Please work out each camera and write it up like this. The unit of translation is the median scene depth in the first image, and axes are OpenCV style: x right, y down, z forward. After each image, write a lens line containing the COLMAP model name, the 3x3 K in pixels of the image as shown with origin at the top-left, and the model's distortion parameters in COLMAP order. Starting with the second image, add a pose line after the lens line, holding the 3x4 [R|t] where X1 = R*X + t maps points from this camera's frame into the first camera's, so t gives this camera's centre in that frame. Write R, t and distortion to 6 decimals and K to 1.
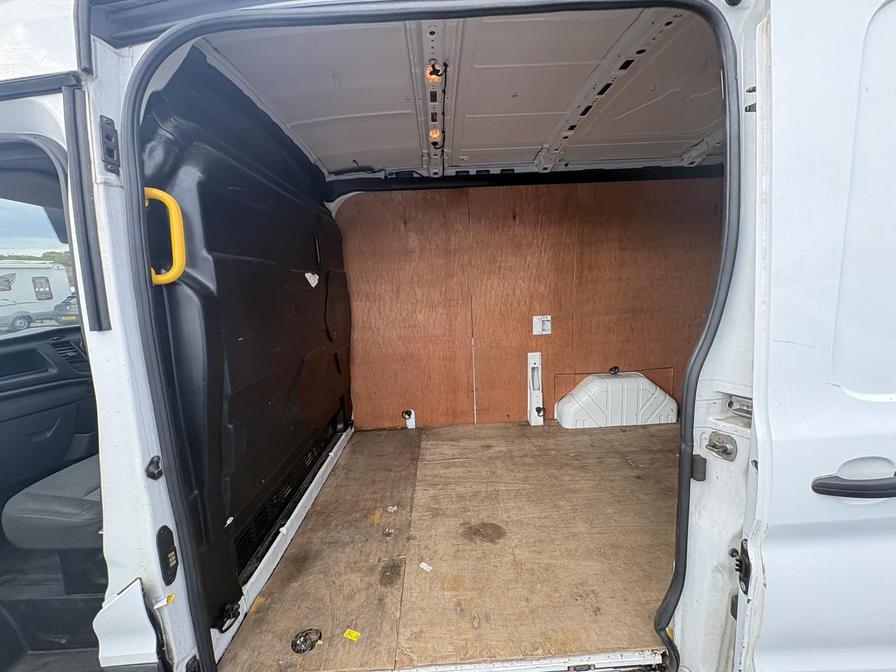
lens RADIAL K [[355.8, 0, 448.4], [0, 355.8, 333.7], [0, 0, 1]] dist [-0.000091, 0.000123]
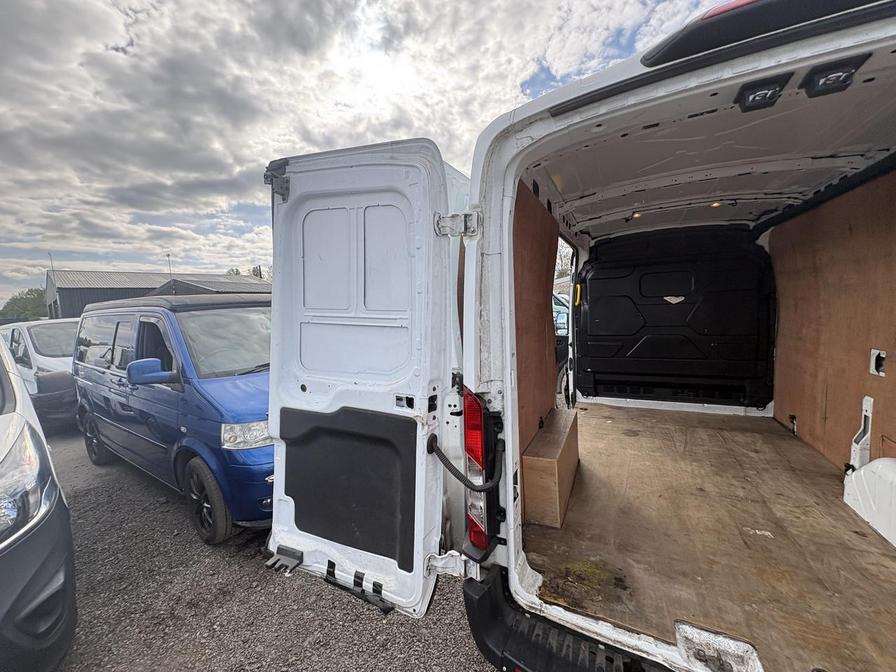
lens RADIAL K [[355.8, 0, 446.5], [0, 355.8, 334.3], [0, 0, 1]] dist [-0.000091, 0.000123]
pose [[-0.462789, 0.132827, -0.876461, 1.559281], [-0.048361, 0.983455, 0.174578, -0.199879], [0.885148, 0.123179, -0.448708, 0.627127]]
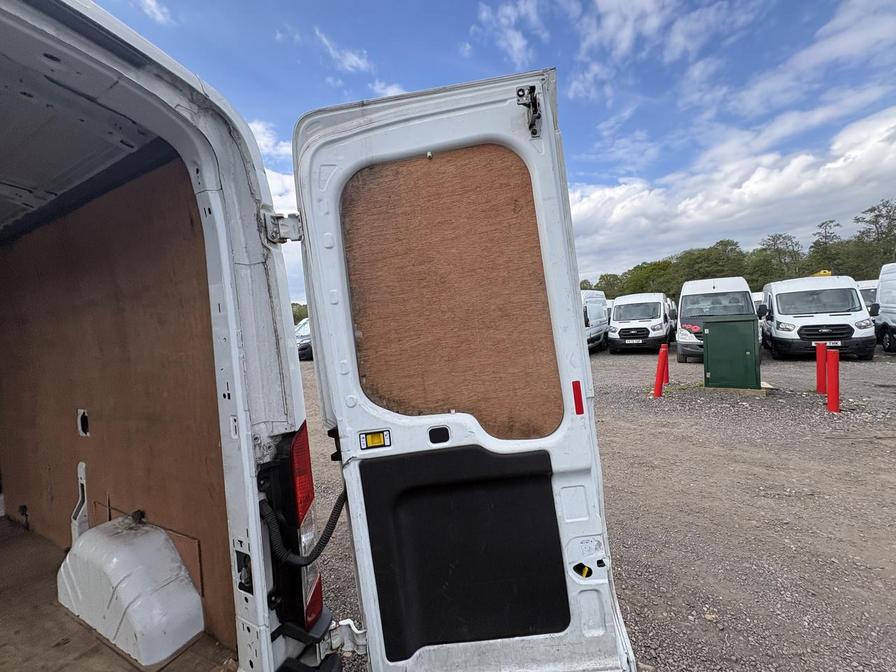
lens RADIAL K [[355.8, 0, 450.7], [0, 355.8, 336.0], [0, 0, 1]] dist [-0.000091, 0.000123]
pose [[0.877117, 0.002812, -0.480268, 1.422077], [-0.040196, 0.996904, -0.067573, -0.205321], [0.478591, 0.078574, 0.874515, 0.864924]]
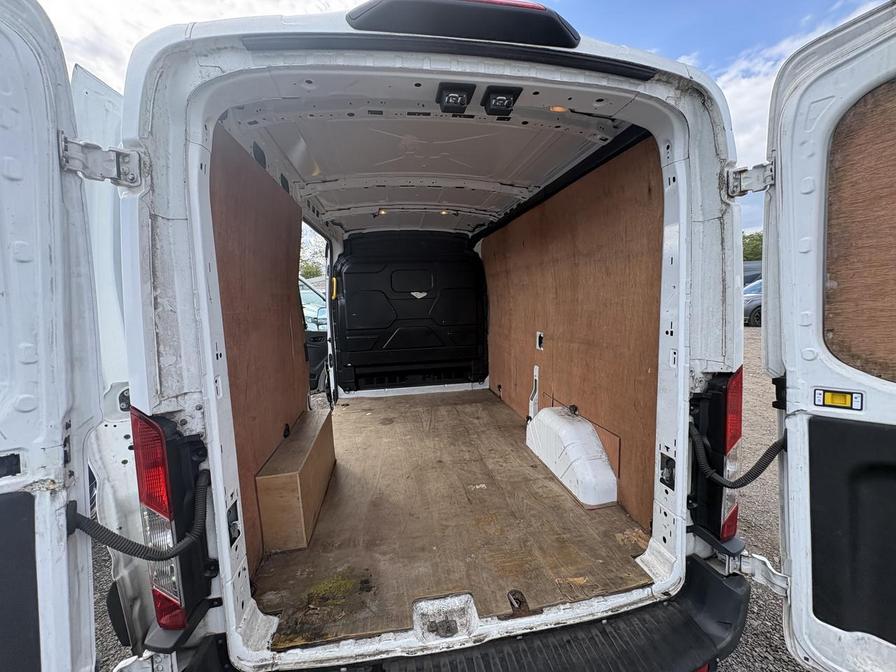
lens RADIAL K [[355.8, 0, 447.9], [0, 355.8, 336.3], [0, 0, 1]] dist [-0.000091, 0.000123]
pose [[0.136083, 0.153924, -0.978667, 1.462436], [-0.101320, 0.984839, 0.140806, -0.185166], [0.985503, 0.079997, 0.149615, 0.687140]]
